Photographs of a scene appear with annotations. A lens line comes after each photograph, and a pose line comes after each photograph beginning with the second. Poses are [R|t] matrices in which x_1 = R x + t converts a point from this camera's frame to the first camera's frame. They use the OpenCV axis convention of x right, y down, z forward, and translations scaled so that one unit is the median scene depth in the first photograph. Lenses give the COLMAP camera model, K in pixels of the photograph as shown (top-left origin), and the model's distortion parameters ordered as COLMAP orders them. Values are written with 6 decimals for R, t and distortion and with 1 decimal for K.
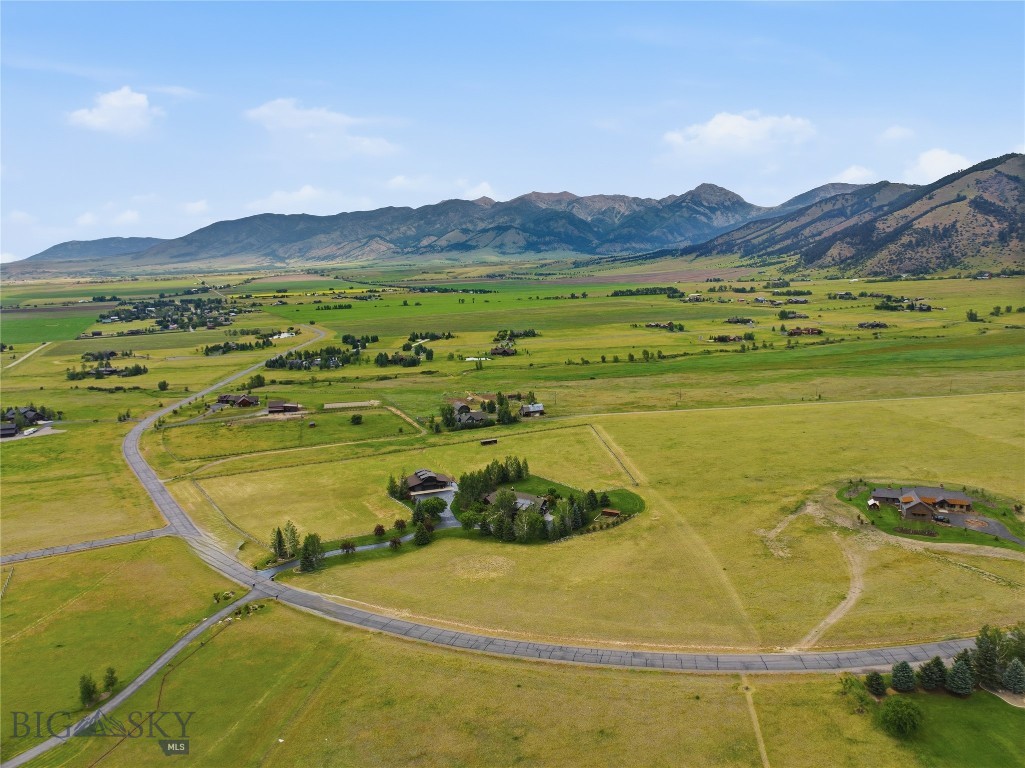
lens RADIAL K [[723.9, 0, 518.7], [0, 723.9, 381.5], [0, 0, 1]] dist [-0.038157, 0.002083]
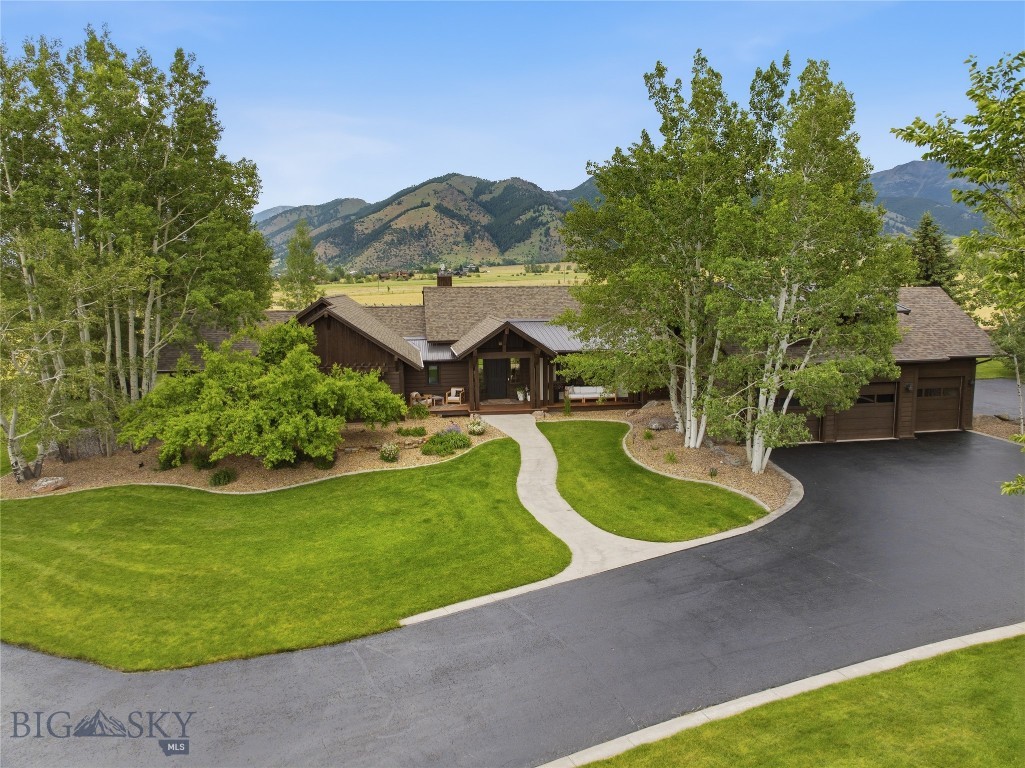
lens RADIAL K [[723.9, 0, 518.7], [0, 723.9, 381.5], [0, 0, 1]] dist [-0.038157, 0.002083]
pose [[0.749004, -0.084313, 0.657179, -0.010208], [0.109915, 0.993938, 0.002245, 0.020118], [-0.653384, 0.070552, 0.753731, 0.106983]]
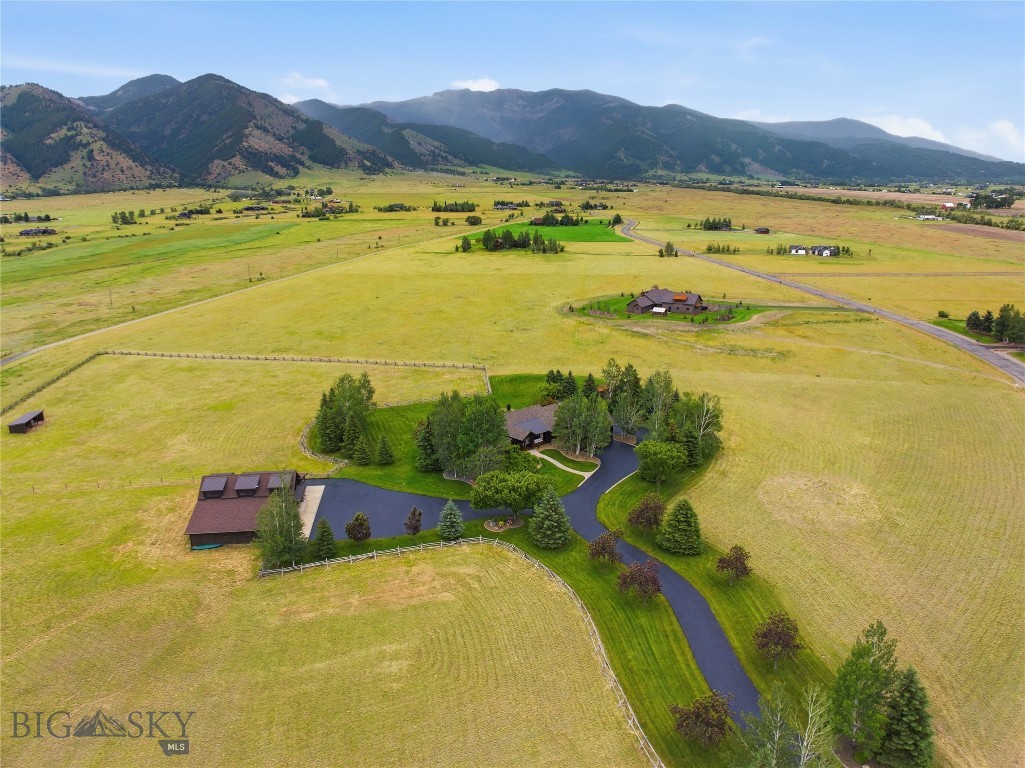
lens RADIAL K [[725.2, 0, 517.3], [0, 725.2, 383.4], [0, 0, 1]] dist [-0.060492, 0.035507]
pose [[0.256023, -0.232584, 0.938273, -0.052881], [0.159005, 0.967535, 0.196451, 0.004791], [-0.953504, 0.098894, 0.284693, 0.101231]]
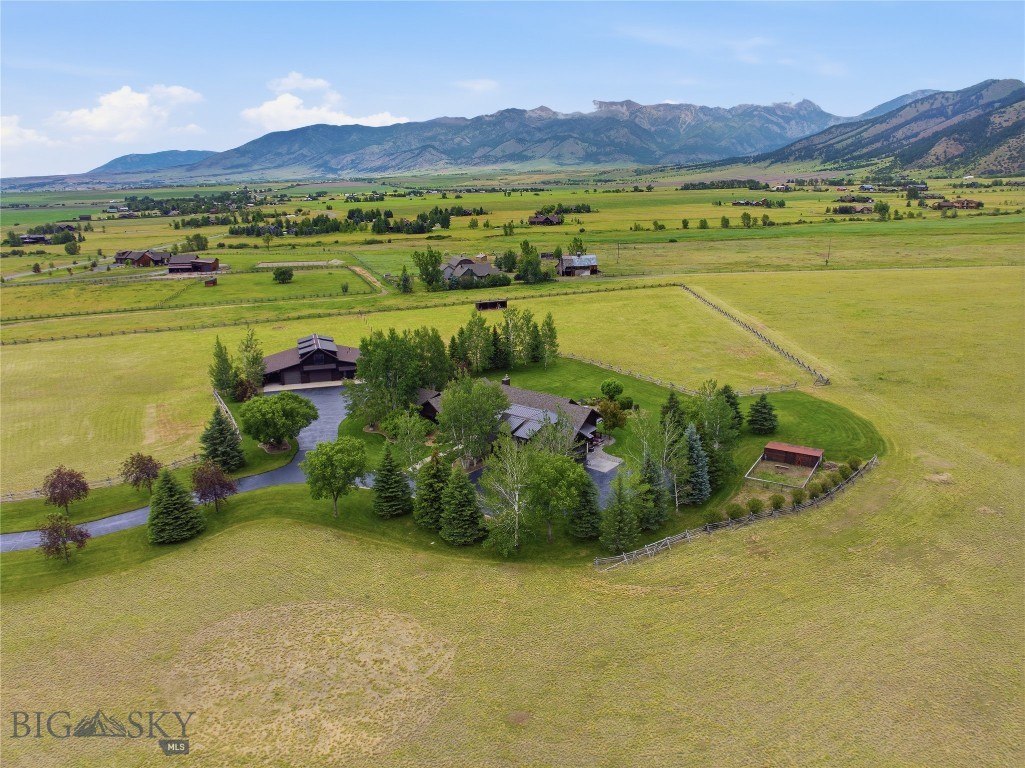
lens RADIAL K [[725.2, 0, 517.3], [0, 725.2, 383.4], [0, 0, 1]] dist [-0.060492, 0.035507]
pose [[0.996802, 0.026507, -0.075385, 0.003019], [-0.017935, 0.993525, 0.112192, 0.012968], [0.077871, -0.110481, 0.990823, 0.075521]]
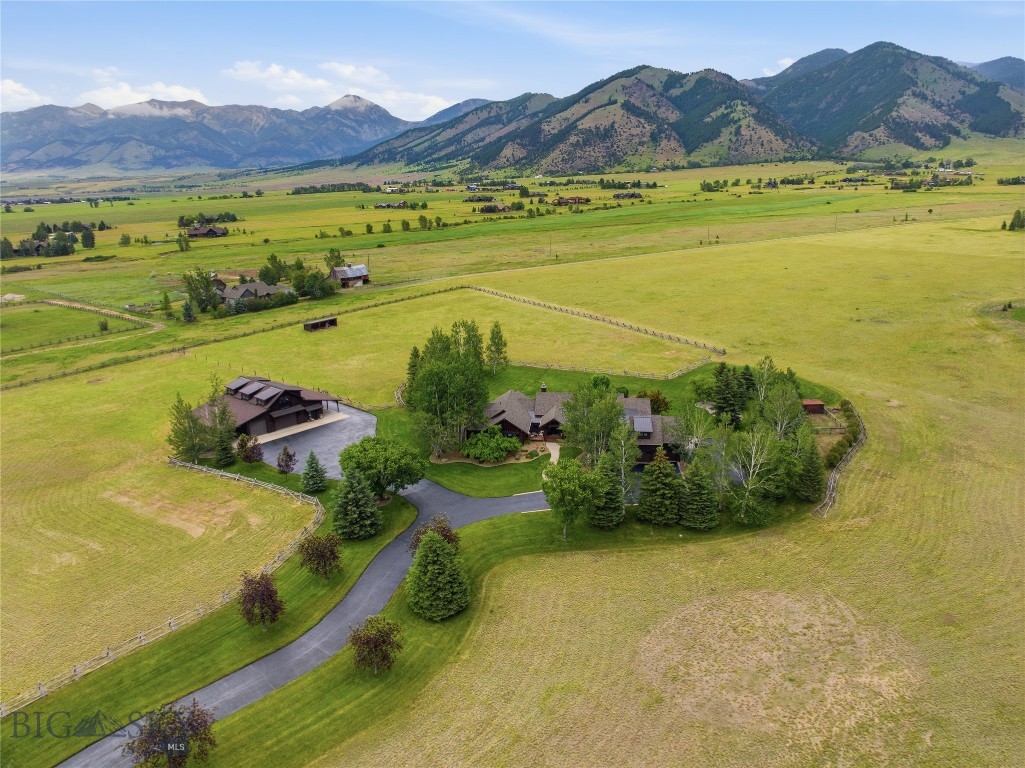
lens RADIAL K [[723.9, 0, 518.7], [0, 723.9, 381.5], [0, 0, 1]] dist [-0.038157, 0.002083]
pose [[0.890318, -0.124137, 0.438091, -0.022626], [0.077755, 0.989437, 0.122346, 0.011612], [-0.448651, -0.074863, 0.890566, 0.079229]]
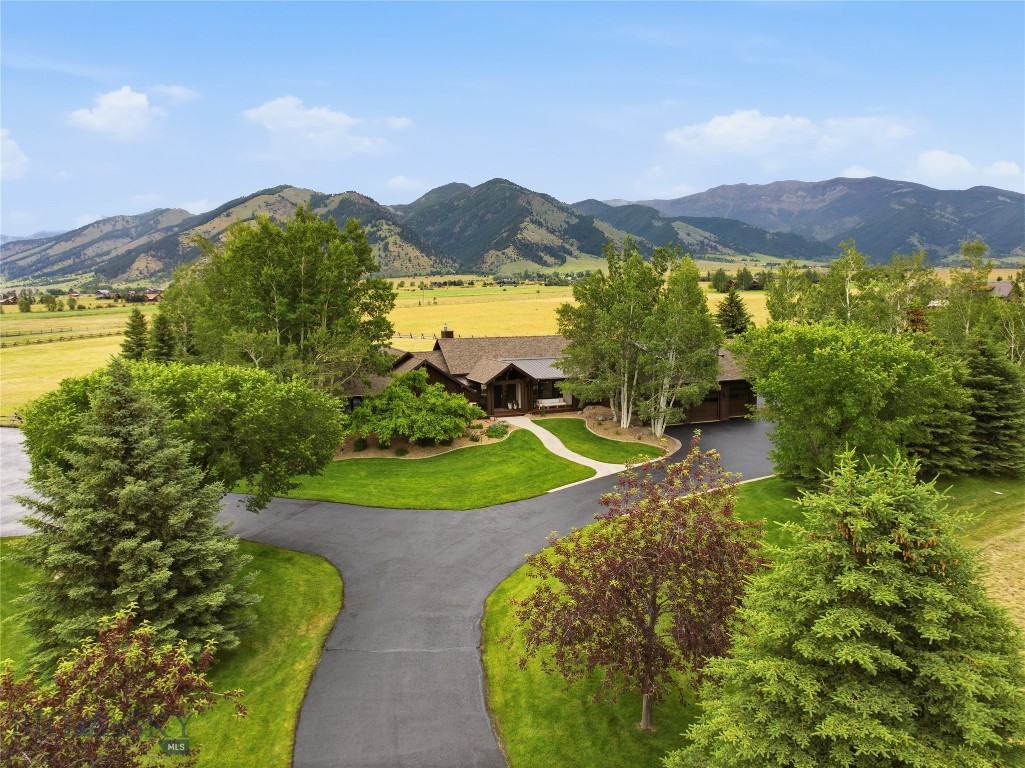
lens RADIAL K [[723.9, 0, 518.7], [0, 723.9, 381.5], [0, 0, 1]] dist [-0.038157, 0.002083]
pose [[0.584568, -0.090122, 0.806324, -0.019221], [0.137712, 0.990413, 0.010859, 0.019458], [-0.799572, 0.104693, 0.591374, 0.103591]]
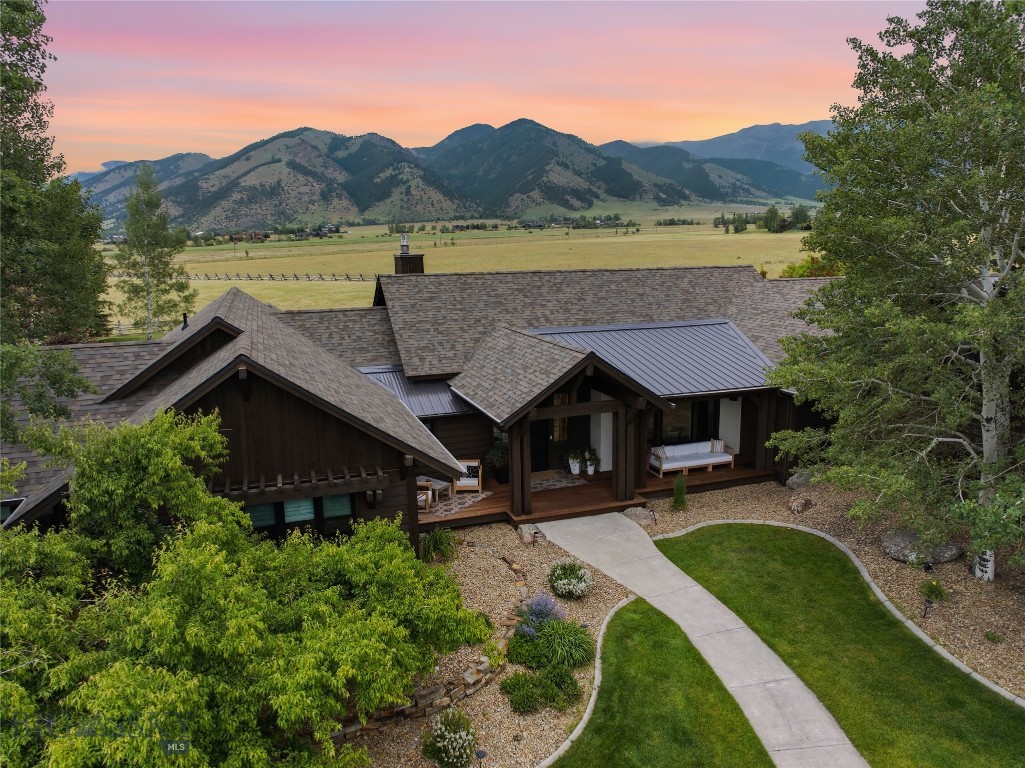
lens RADIAL K [[723.9, 0, 518.7], [0, 723.9, 381.5], [0, 0, 1]] dist [-0.038157, 0.002083]
pose [[0.611679, -0.146665, 0.777392, -0.007682], [0.136583, 0.987487, 0.078833, 0.018789], [-0.779227, 0.057958, 0.624057, 0.112700]]
